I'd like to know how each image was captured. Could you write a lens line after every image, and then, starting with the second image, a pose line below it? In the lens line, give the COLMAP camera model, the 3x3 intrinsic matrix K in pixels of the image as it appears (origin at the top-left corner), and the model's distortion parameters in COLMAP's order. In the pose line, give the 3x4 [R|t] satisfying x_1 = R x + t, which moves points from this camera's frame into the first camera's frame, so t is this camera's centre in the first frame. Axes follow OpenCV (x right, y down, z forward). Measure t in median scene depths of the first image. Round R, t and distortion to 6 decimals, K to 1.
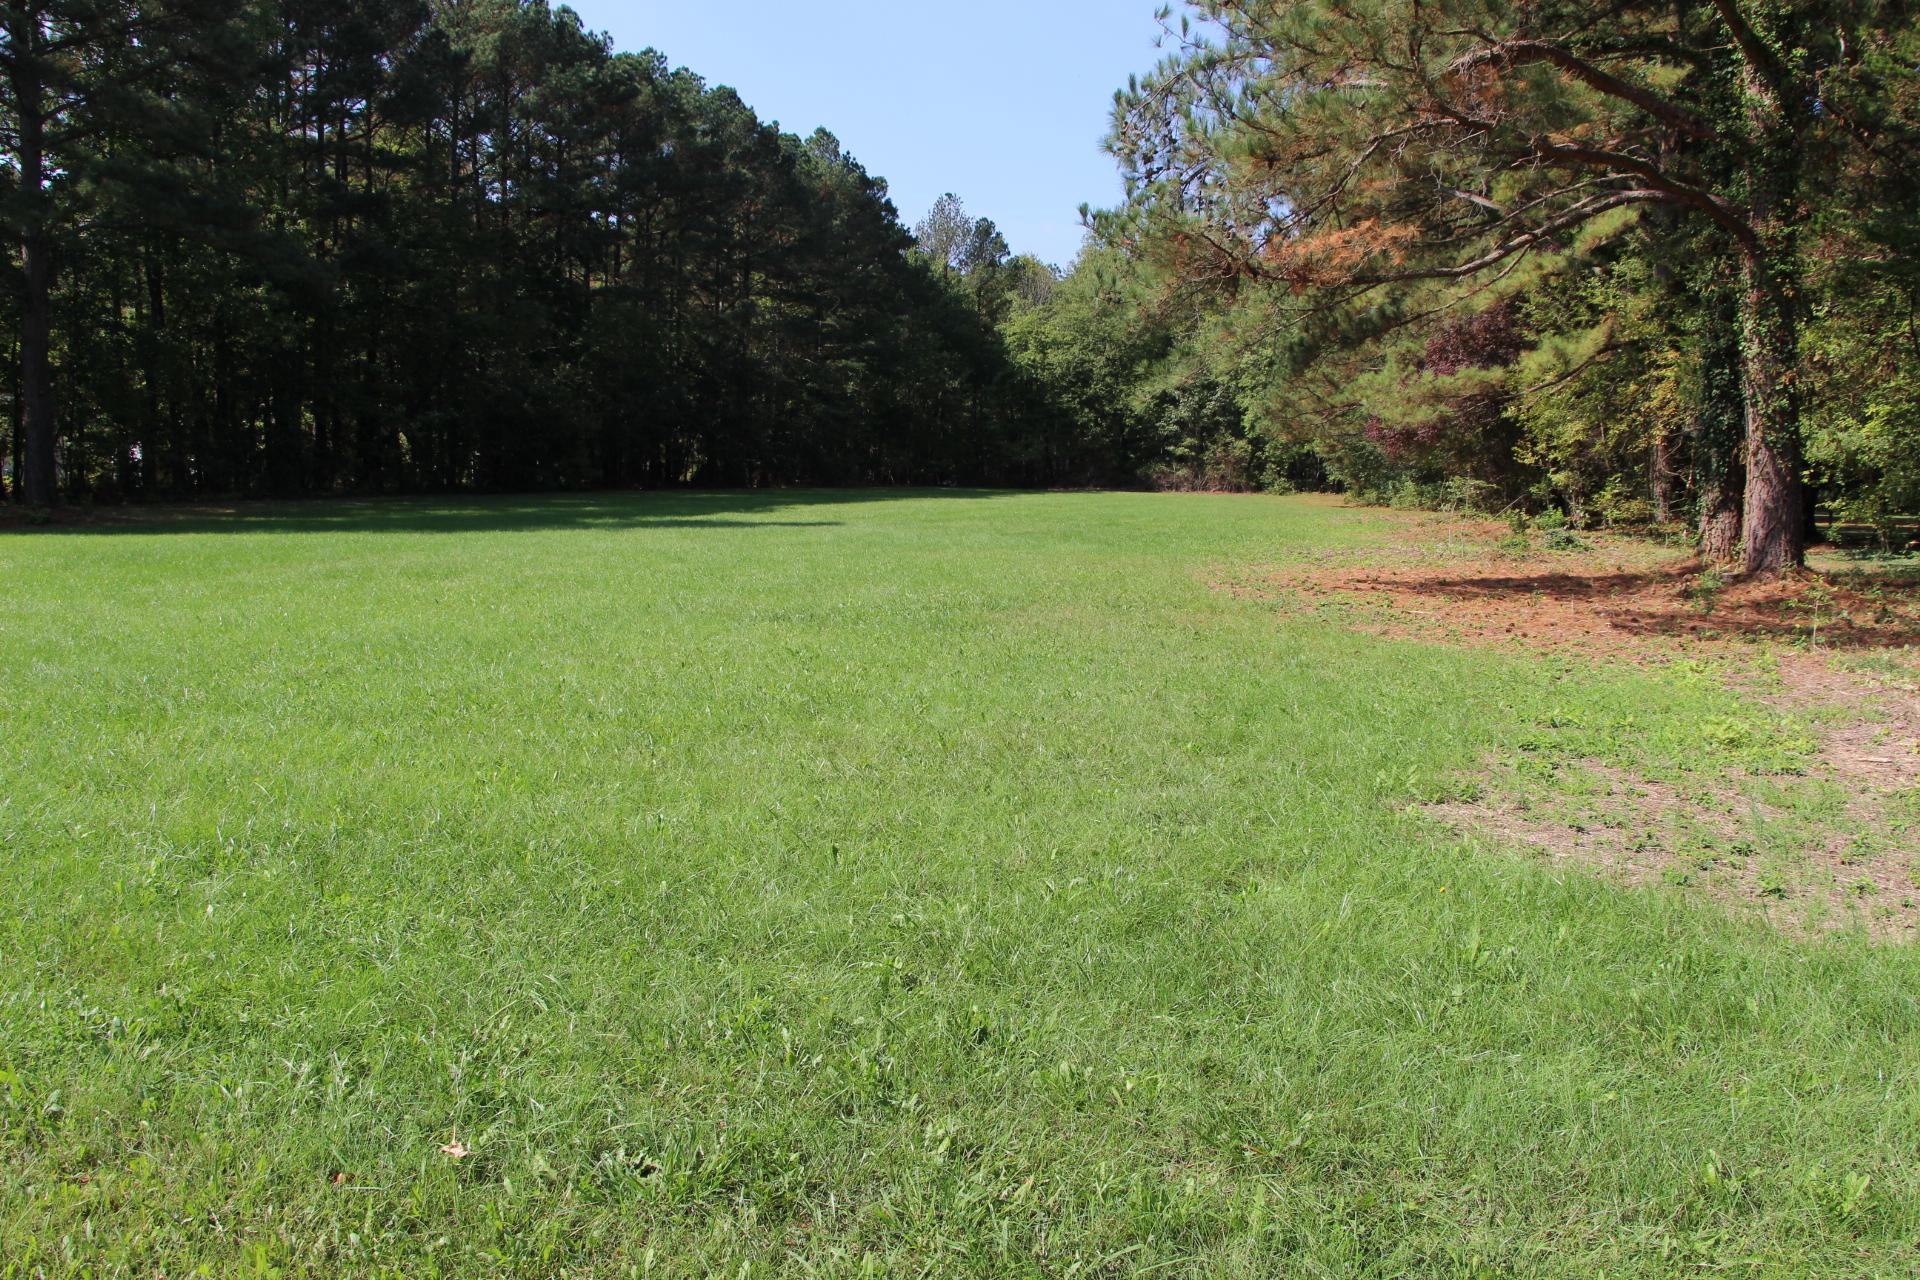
lens RADIAL K [[1598.0, 0, 951.6], [0, 1598.0, 617.3], [0, 0, 1]] dist [-0.160175, 0.137845]
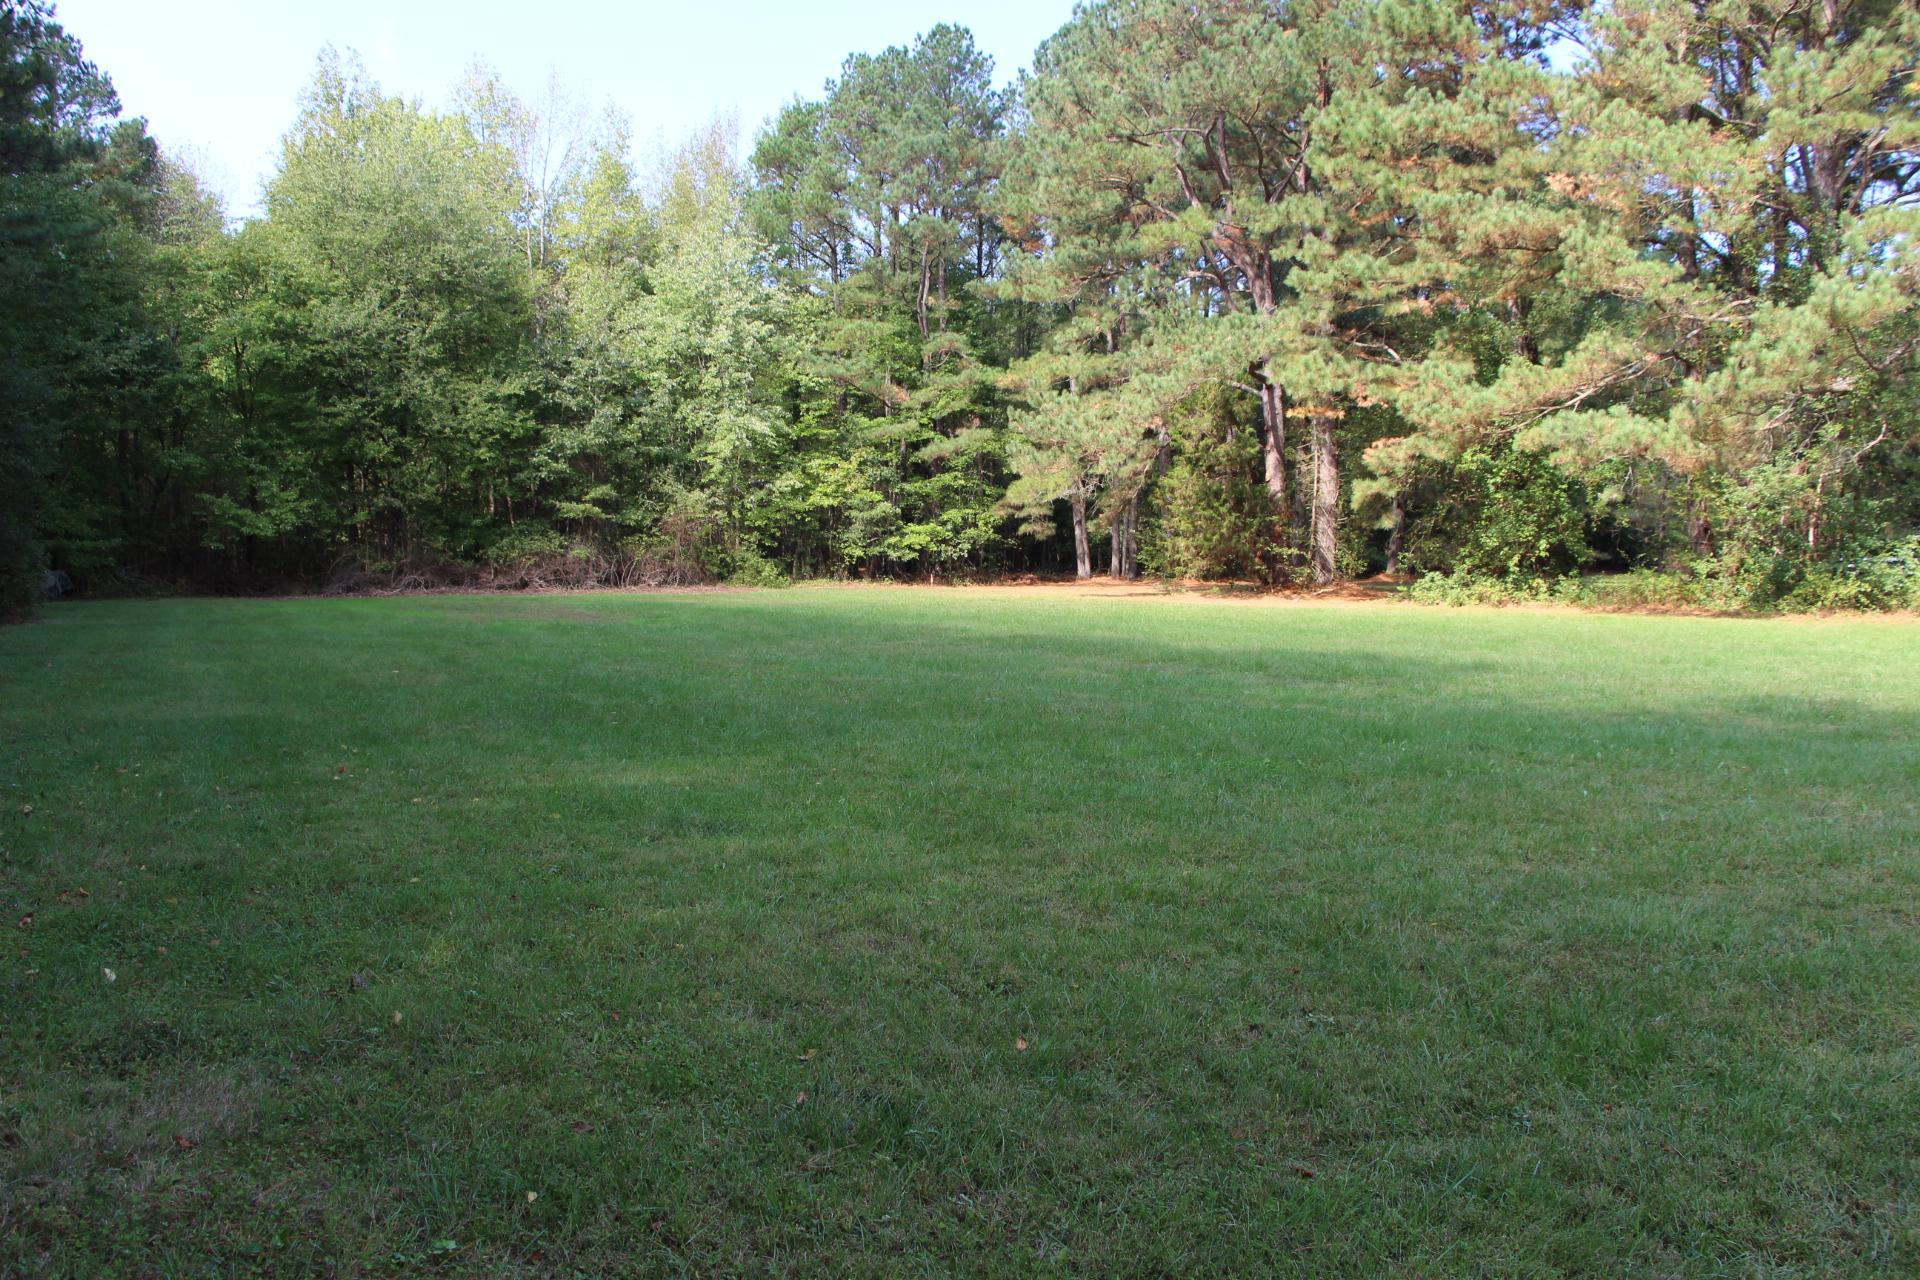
lens RADIAL K [[1598.0, 0, 963.3], [0, 1598.0, 632.7], [0, 0, 1]] dist [-0.160175, 0.137845]
pose [[0.691897, -0.057294, 0.719720, -0.177763], [0.082394, 0.996600, 0.000127, -0.066126], [-0.717280, 0.059213, 0.694265, 0.671983]]
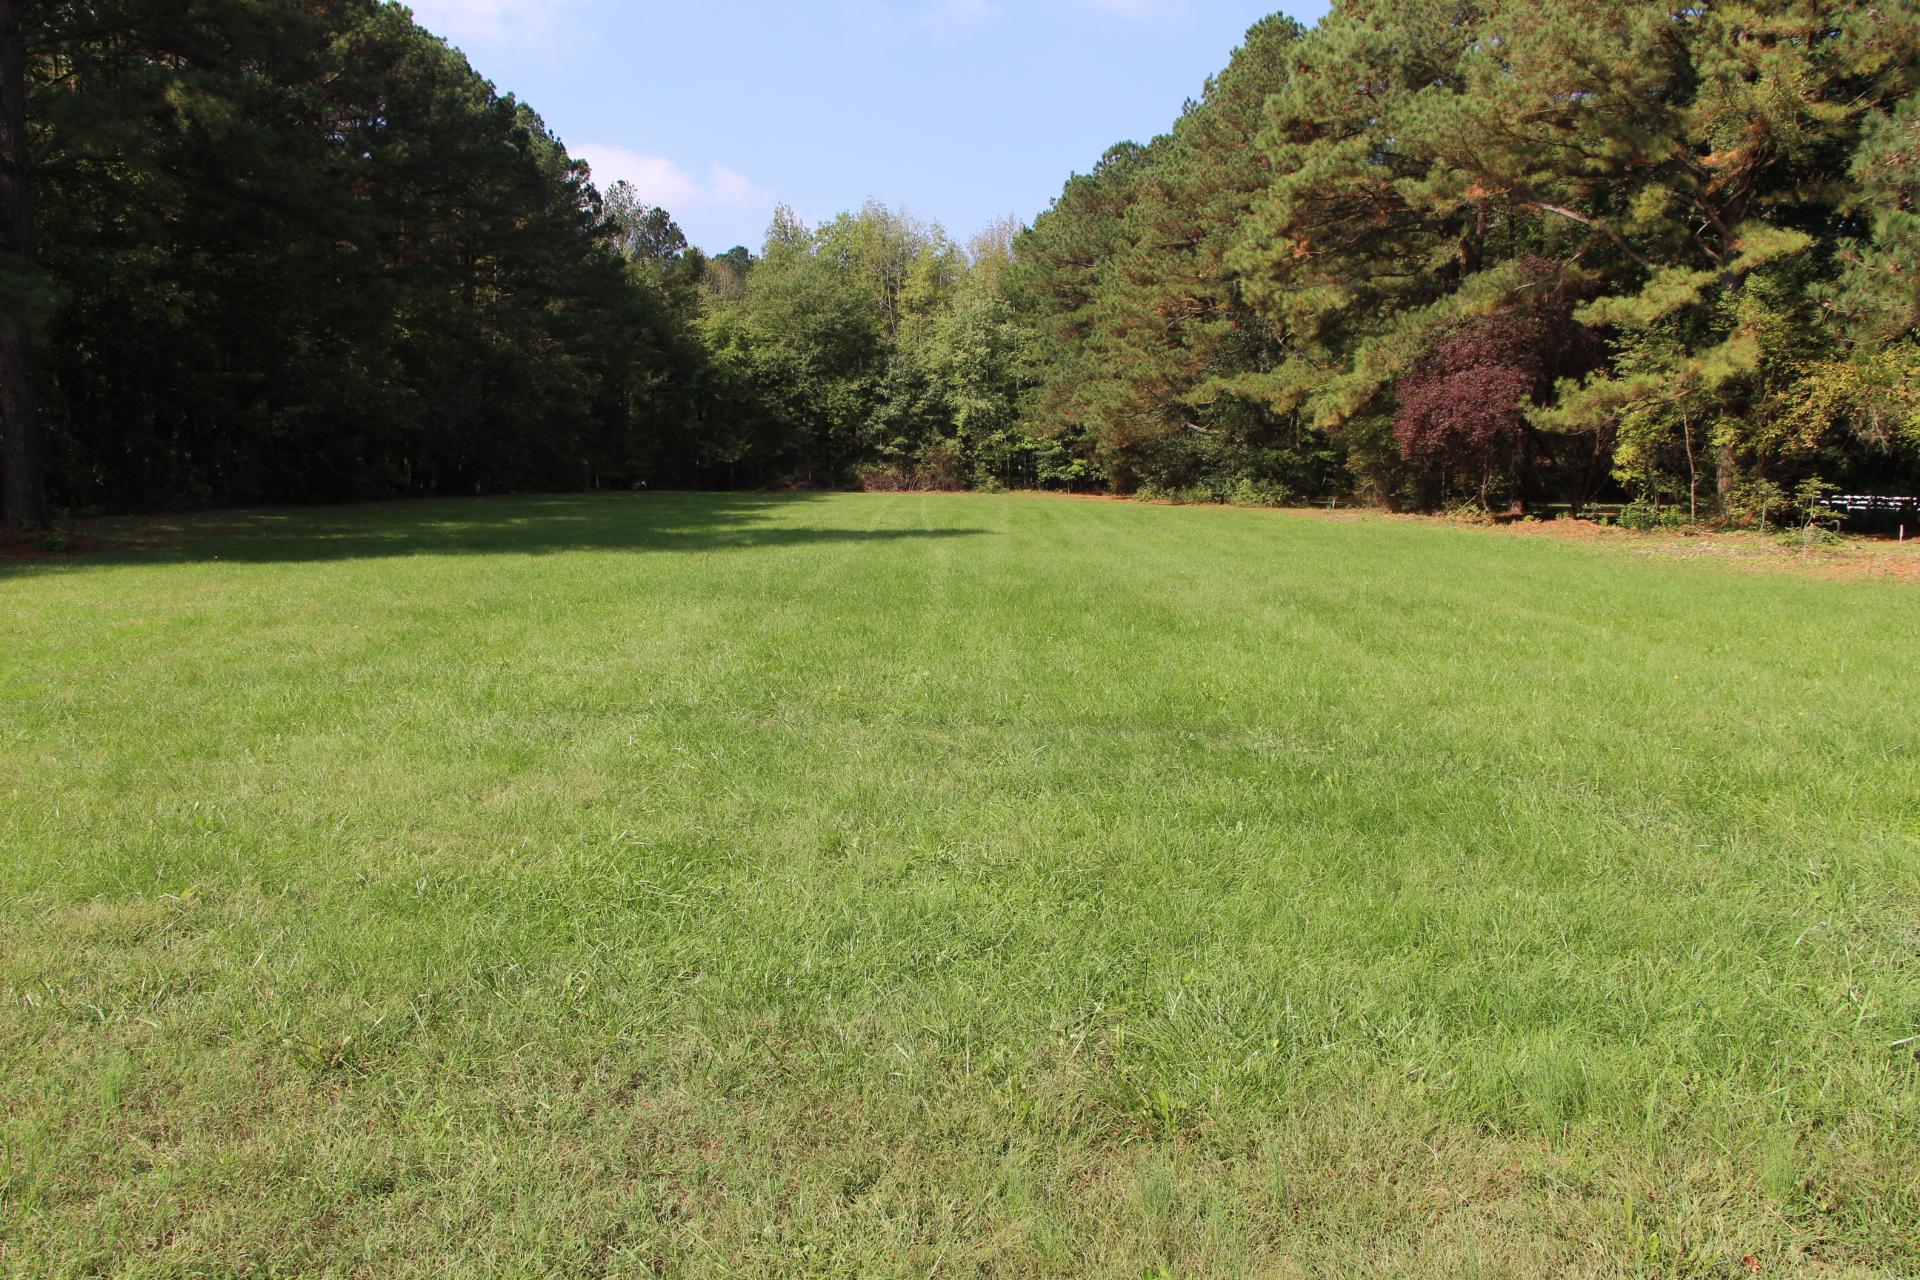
lens RADIAL K [[1598.0, 0, 975.8], [0, 1598.0, 651.2], [0, 0, 1]] dist [-0.160175, 0.137845]
pose [[0.942895, -0.044529, 0.330100, -0.168246], [0.037327, 0.998907, 0.028127, -0.006998], [-0.330991, -0.014199, 0.943527, 0.056836]]
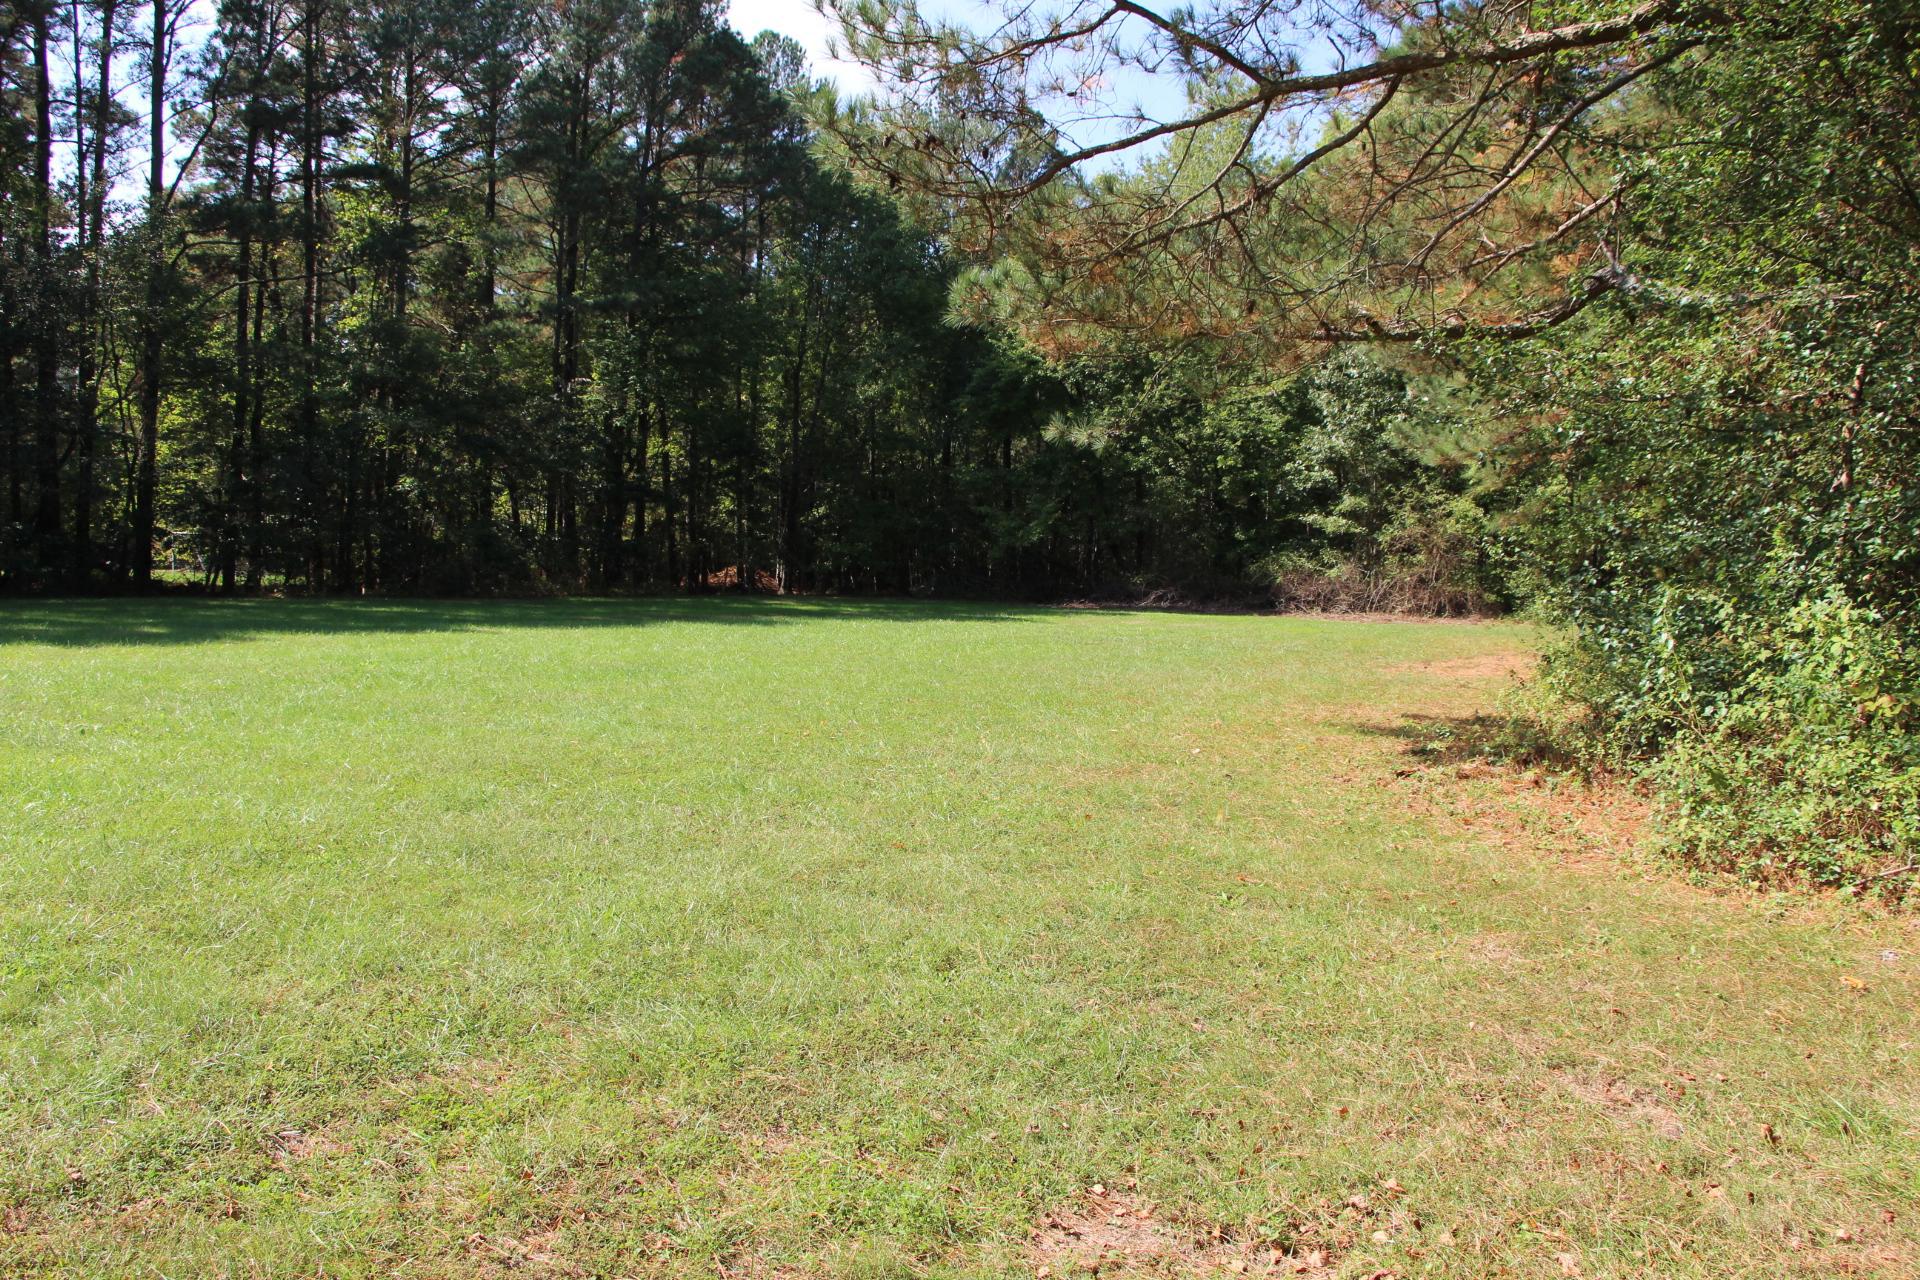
lens RADIAL K [[1598.0, 0, 961.3], [0, 1598.0, 639.6], [0, 0, 1]] dist [-0.160175, 0.137845]
pose [[0.962420, 0.009494, -0.271398, 0.201171], [-0.015712, 0.999661, -0.020748, -0.073533], [0.271109, 0.024233, 0.962244, 0.650346]]
